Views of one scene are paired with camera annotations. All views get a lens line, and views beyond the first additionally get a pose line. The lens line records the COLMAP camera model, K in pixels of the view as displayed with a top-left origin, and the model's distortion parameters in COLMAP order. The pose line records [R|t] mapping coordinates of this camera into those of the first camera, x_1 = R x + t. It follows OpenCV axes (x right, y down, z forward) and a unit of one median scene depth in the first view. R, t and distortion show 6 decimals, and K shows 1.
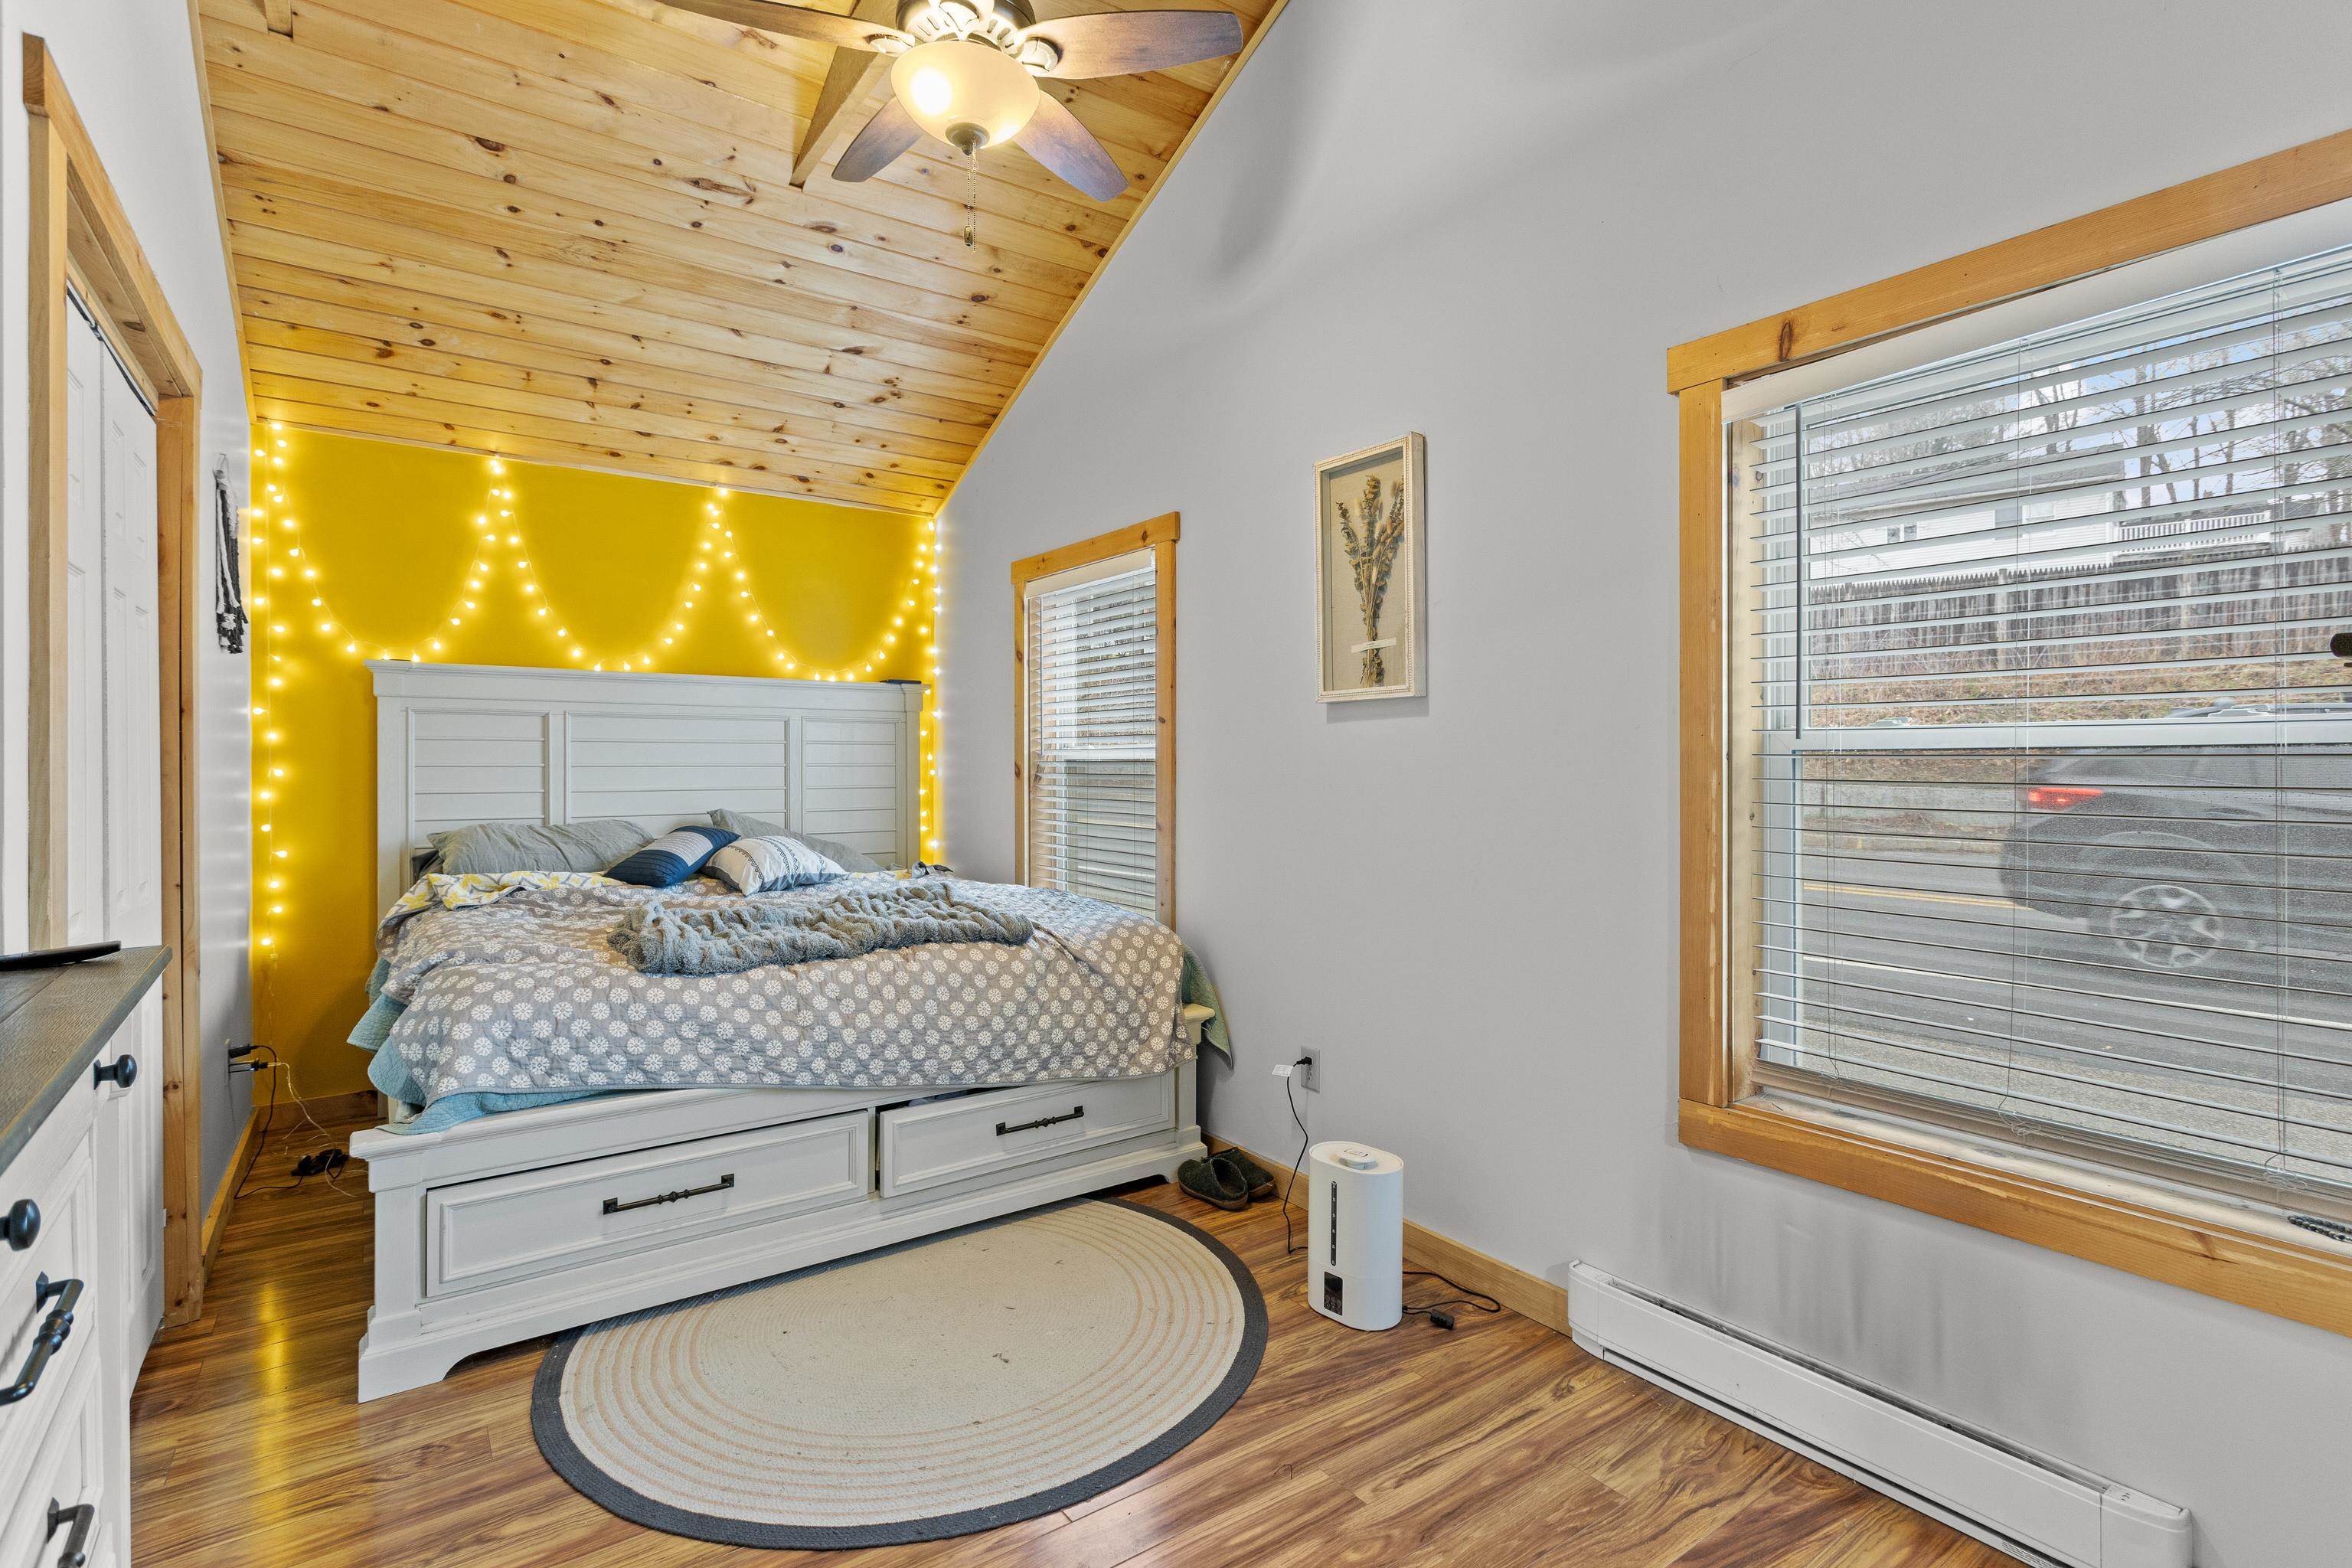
lens RADIAL K [[1111.6, 0, 1182.9], [0, 1111.6, 776.2], [0, 0, 1]] dist [-0.001372, 0.002208]
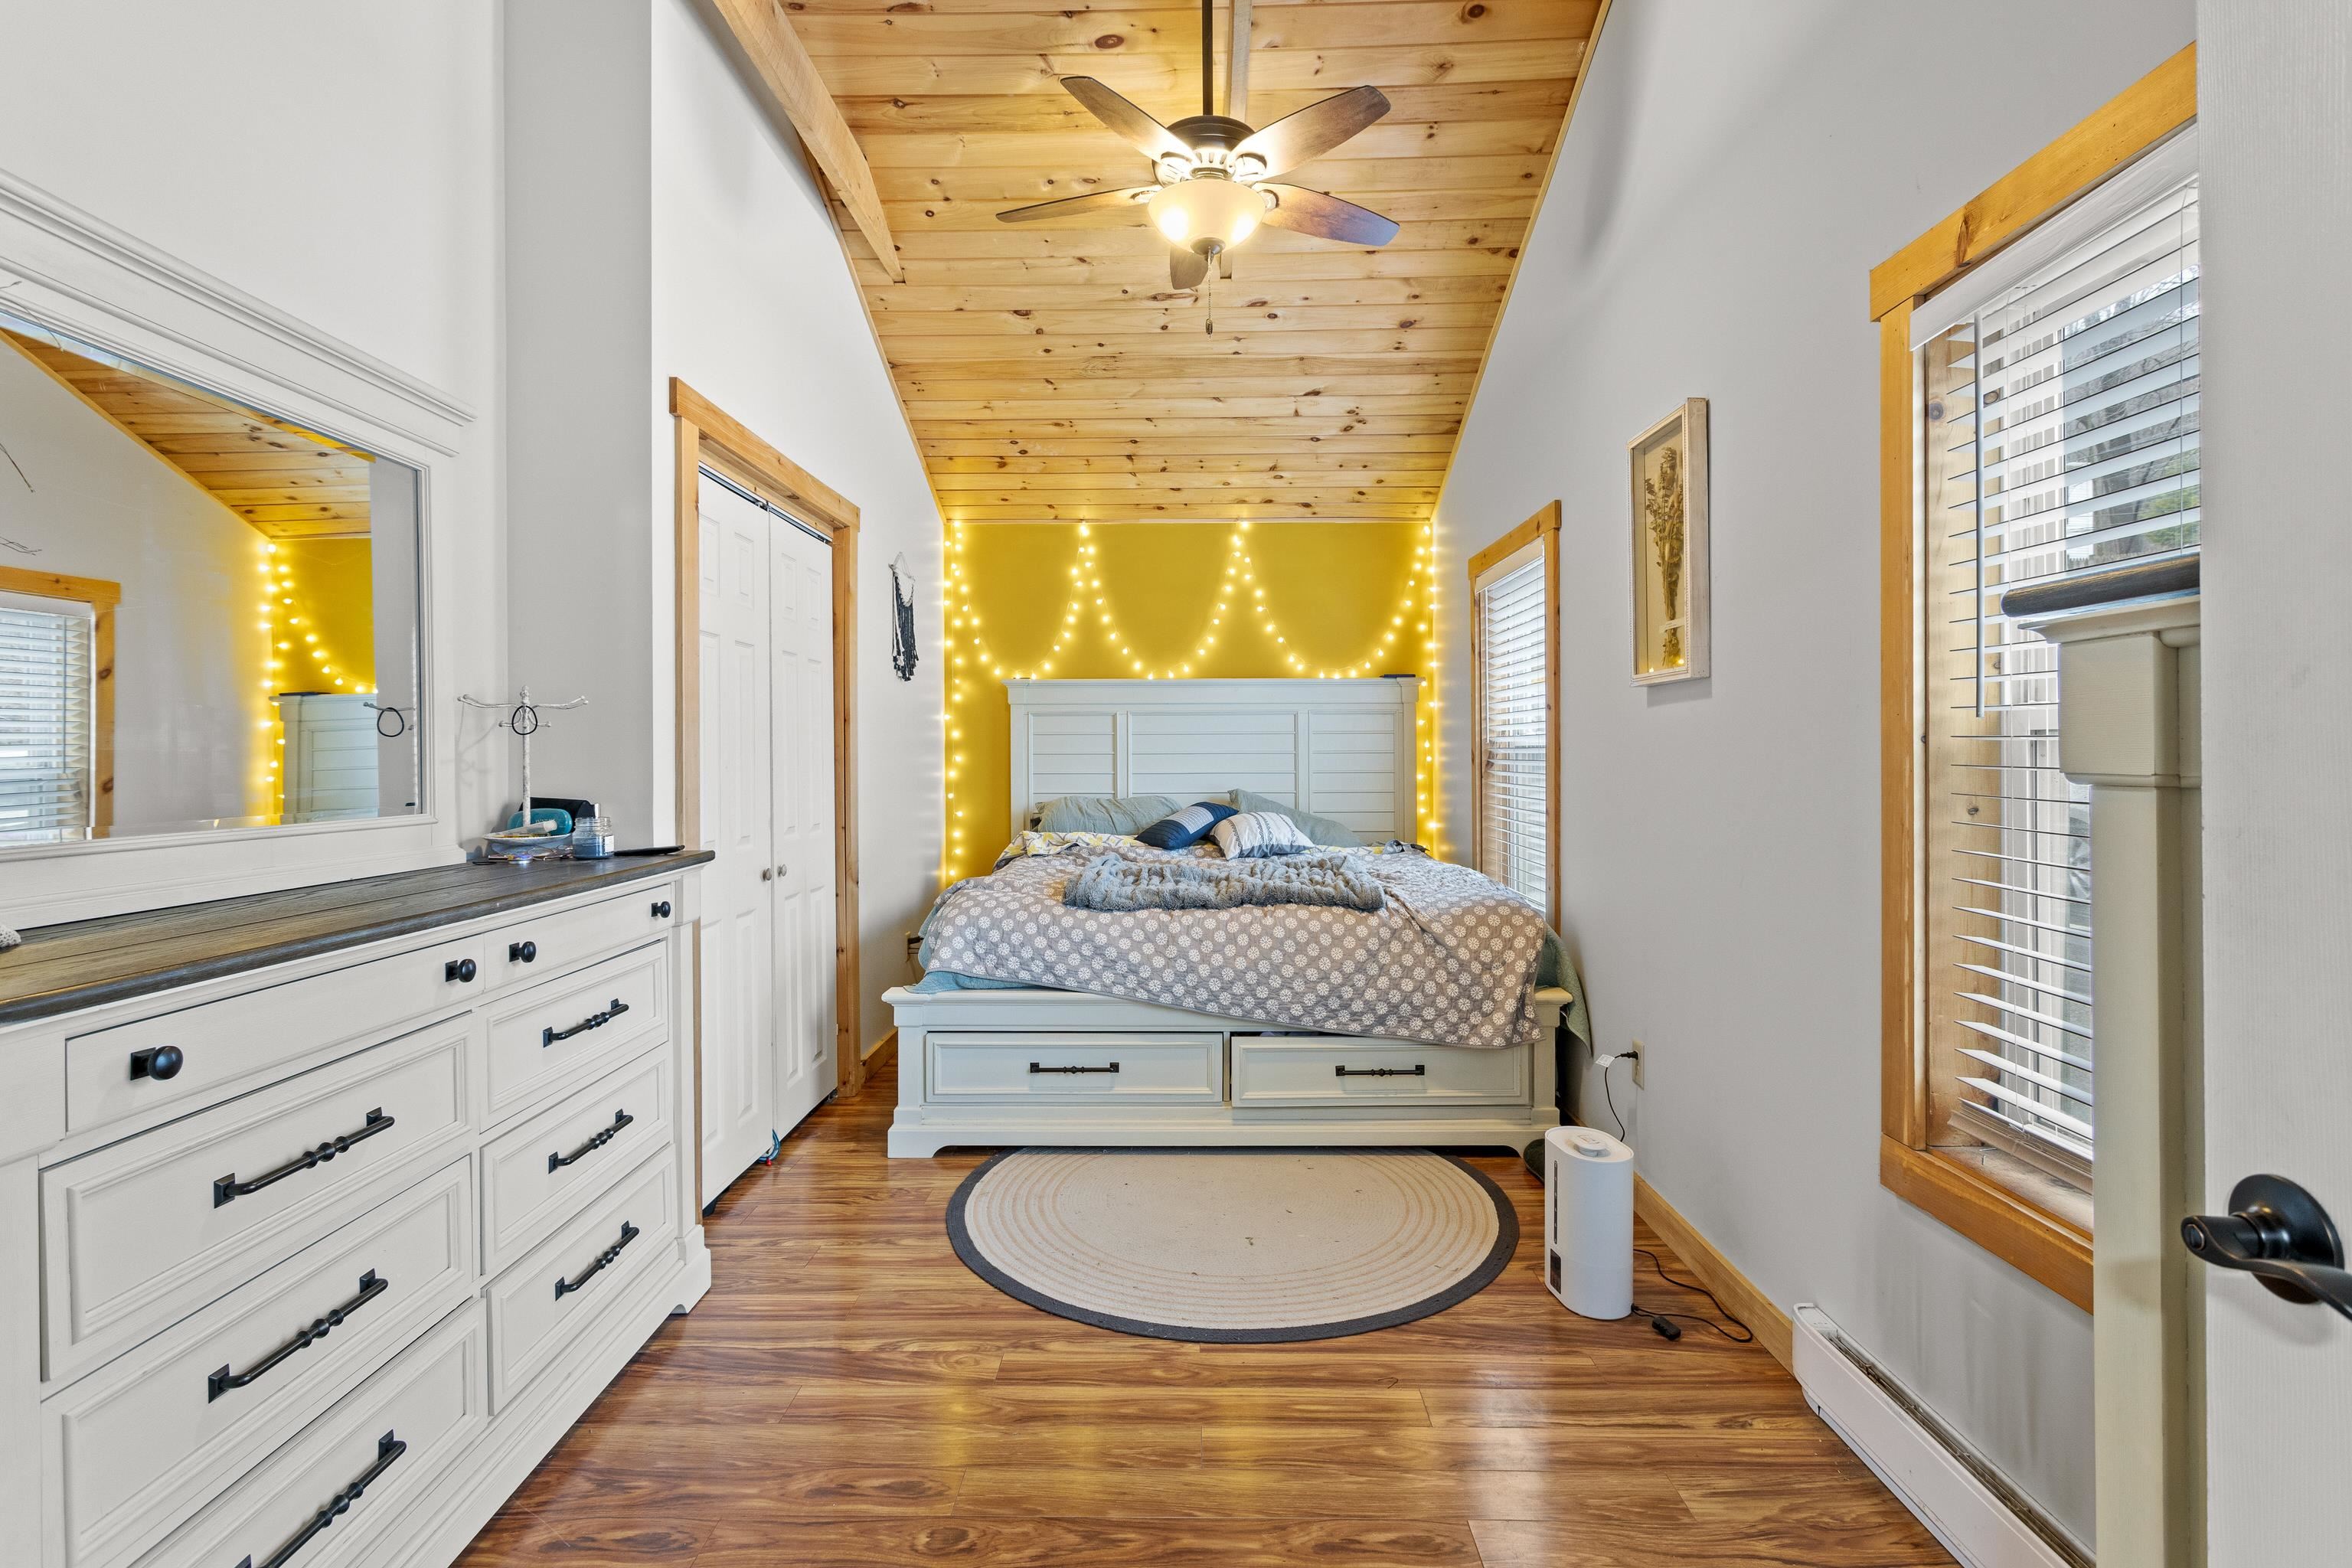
lens RADIAL K [[1111.6, 0, 1178.1], [0, 1111.6, 767.1], [0, 0, 1]] dist [-0.001372, 0.002208]
pose [[0.804878, 0.004407, -0.593424, 0.353299], [-0.002117, 0.999987, 0.004555, 0.000629], [0.593437, -0.002410, 0.804877, -0.016257]]
